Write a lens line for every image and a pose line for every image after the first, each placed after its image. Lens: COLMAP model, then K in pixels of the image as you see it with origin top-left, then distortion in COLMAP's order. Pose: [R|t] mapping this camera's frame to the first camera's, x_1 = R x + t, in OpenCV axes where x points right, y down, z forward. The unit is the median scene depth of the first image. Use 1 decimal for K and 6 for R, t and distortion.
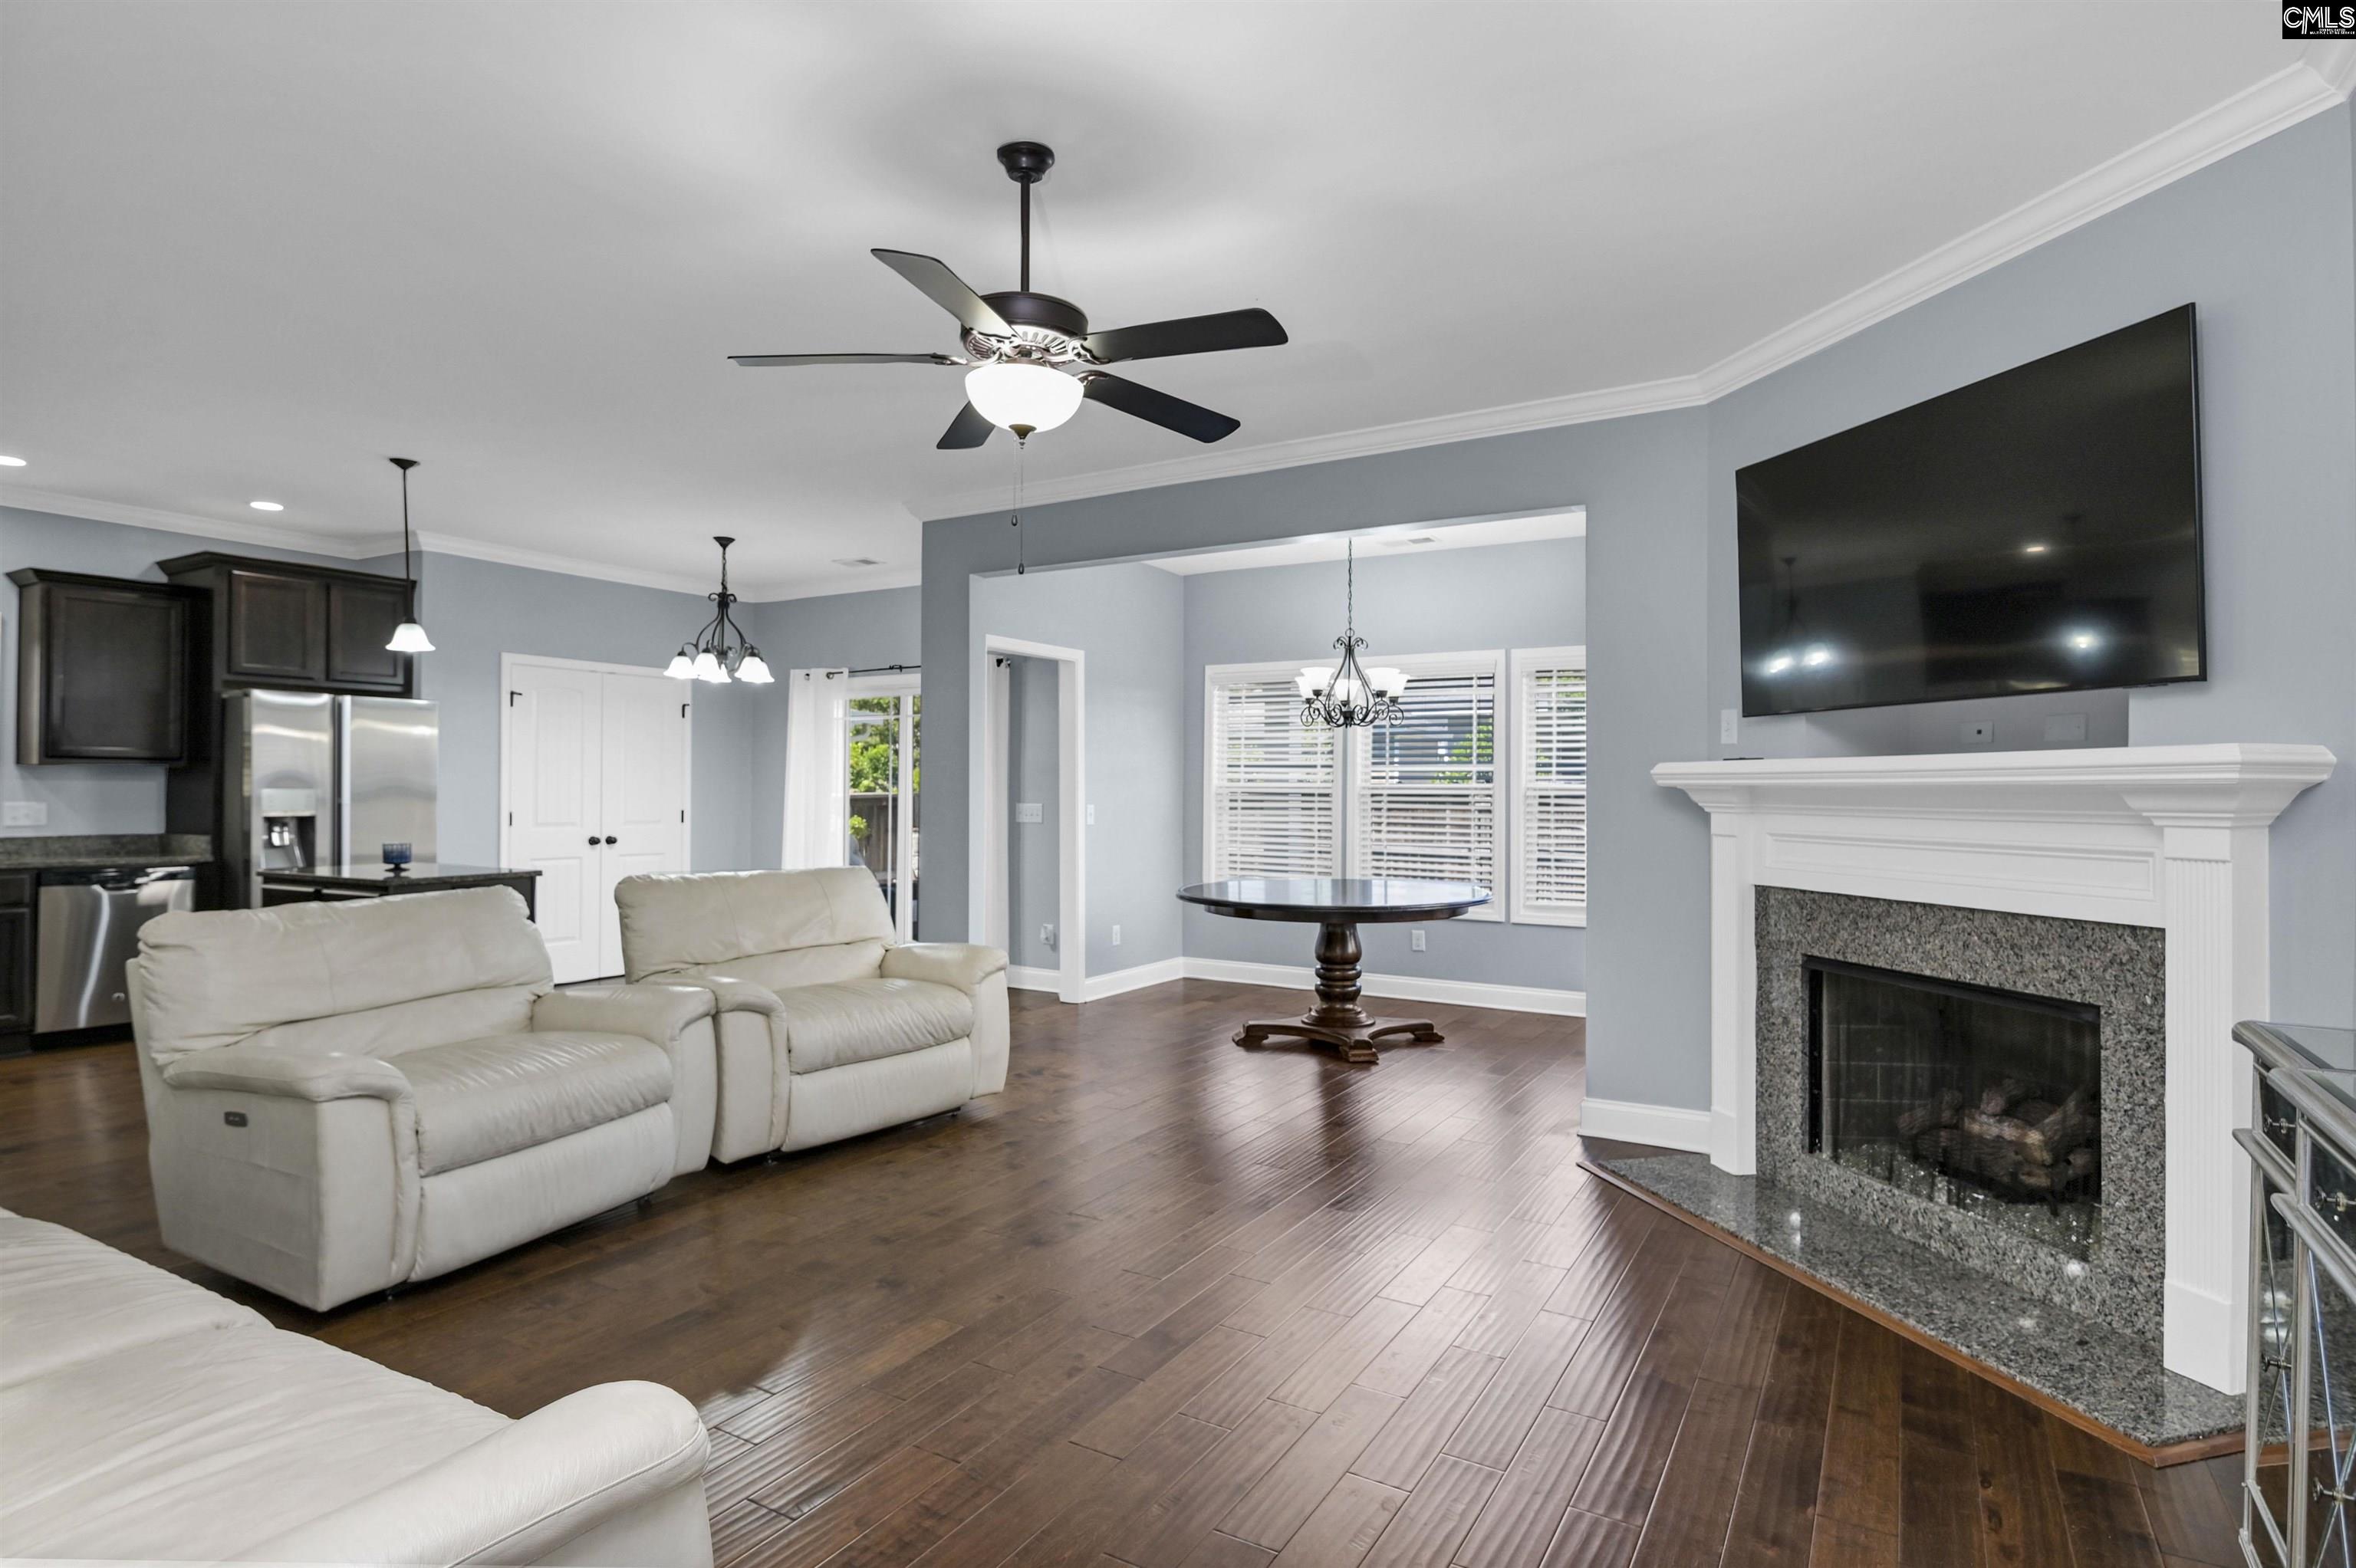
lens RADIAL K [[1215.5, 0, 1191.3], [0, 1215.5, 776.2], [0, 0, 1]] dist [0.006274, -0.008164]
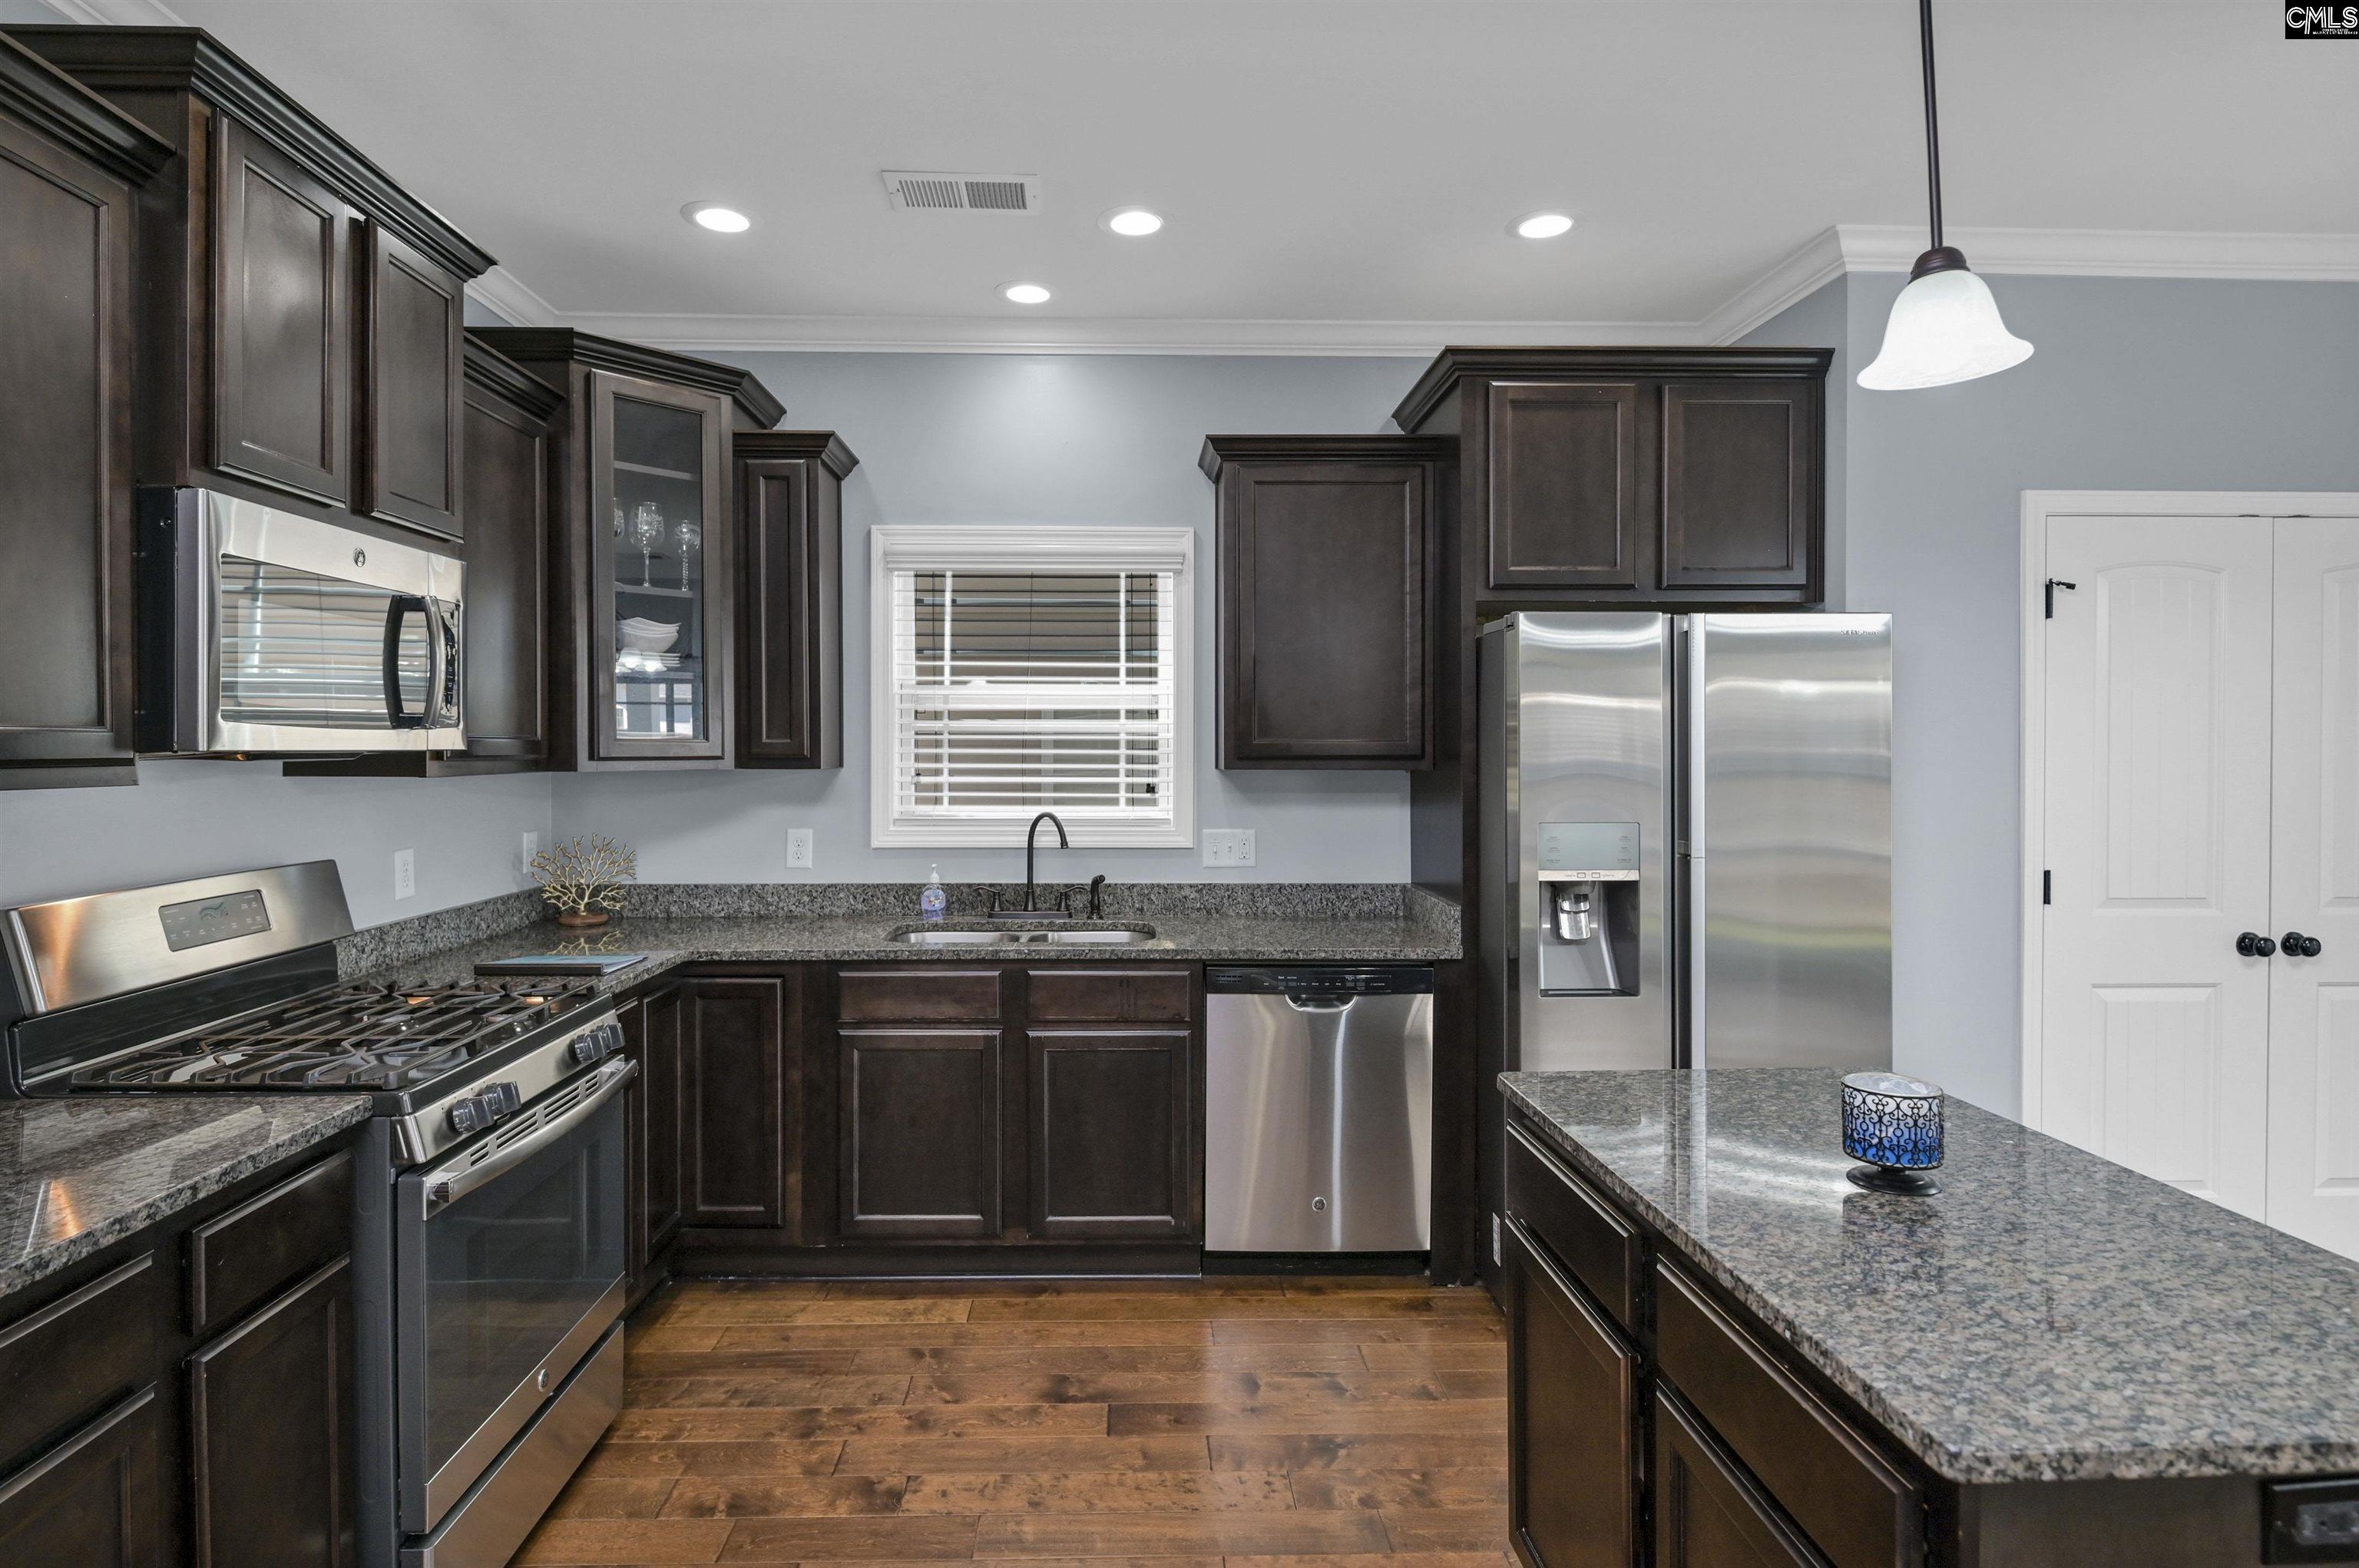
lens RADIAL K [[1217.1, 0, 1153.0], [0, 1217.1, 766.9], [0, 0, 1]] dist [0.006274, -0.008164]
pose [[0.530879, 0.008495, -0.847405, -0.433431], [0.012445, 0.999764, 0.017819, -0.021028], [0.847356, -0.020006, 0.530648, 0.609595]]
